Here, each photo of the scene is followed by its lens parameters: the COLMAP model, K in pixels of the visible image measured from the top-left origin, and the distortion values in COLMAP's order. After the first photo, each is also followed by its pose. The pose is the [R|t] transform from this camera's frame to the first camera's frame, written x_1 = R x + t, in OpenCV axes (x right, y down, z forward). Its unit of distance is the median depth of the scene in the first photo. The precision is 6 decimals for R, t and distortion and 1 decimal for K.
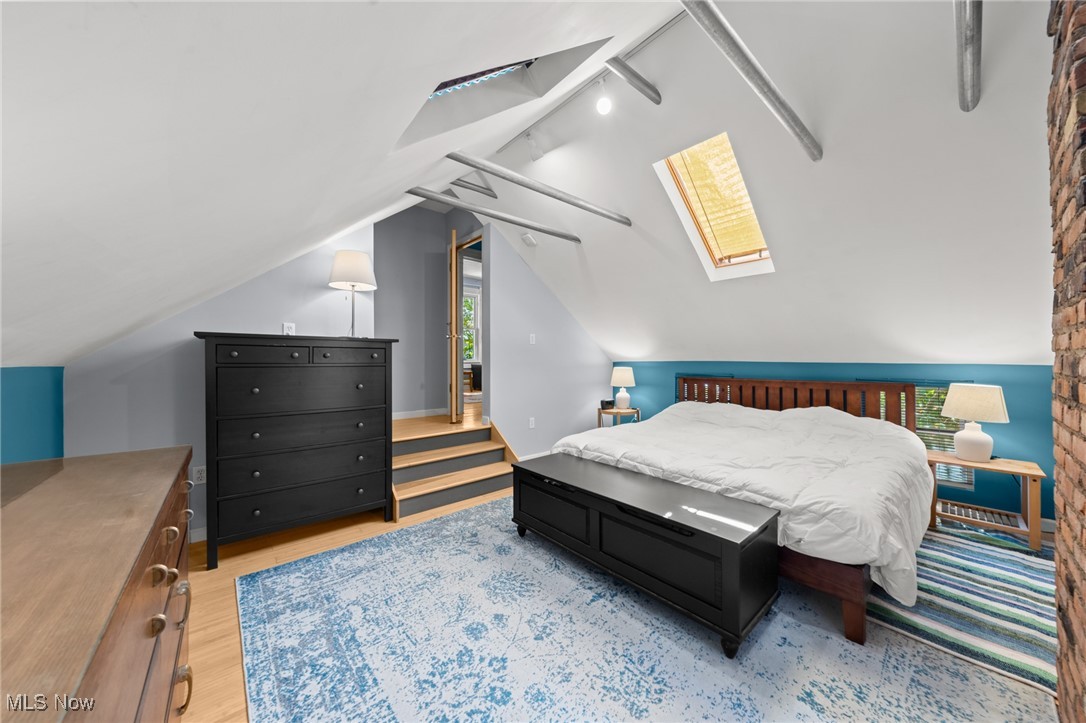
lens RADIAL K [[375.3, 0, 540.7], [0, 375.3, 358.3], [0, 0, 1]] dist [-0.000823, -0.000048]
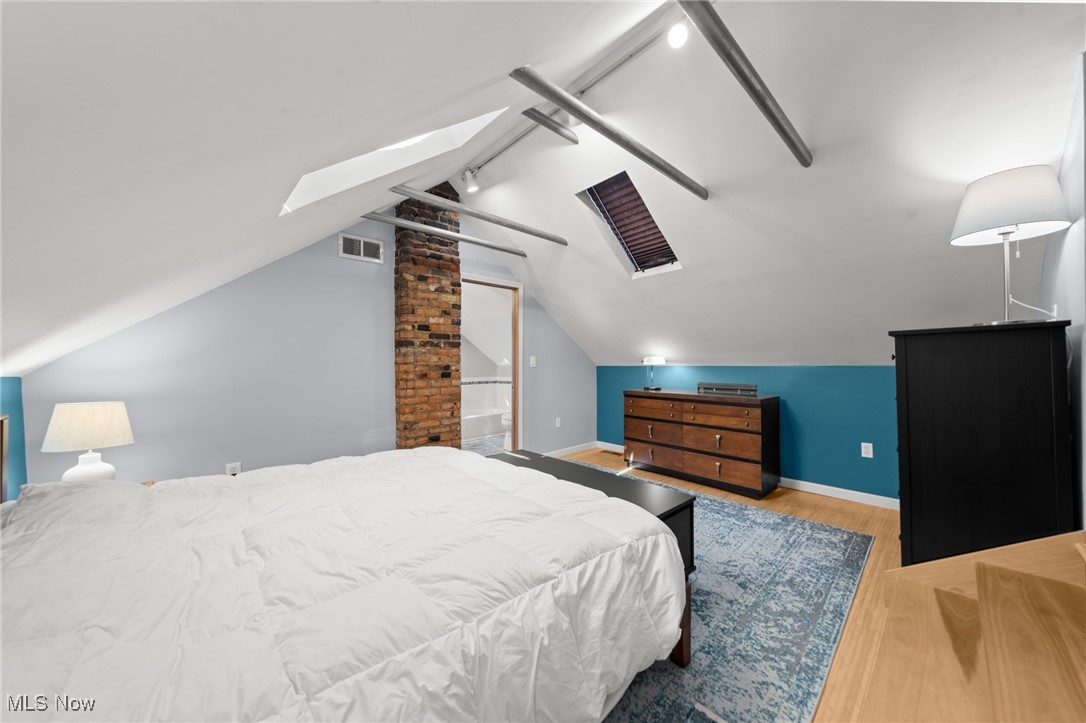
lens RADIAL K [[375.3, 0, 540.1], [0, 375.3, 360.5], [0, 0, 1]] dist [-0.000823, -0.000048]
pose [[-0.999405, 0.010976, -0.032698, 0.301649], [0.011218, 0.999911, -0.007228, -0.004491], [0.032615, -0.007591, -0.999439, 1.972597]]
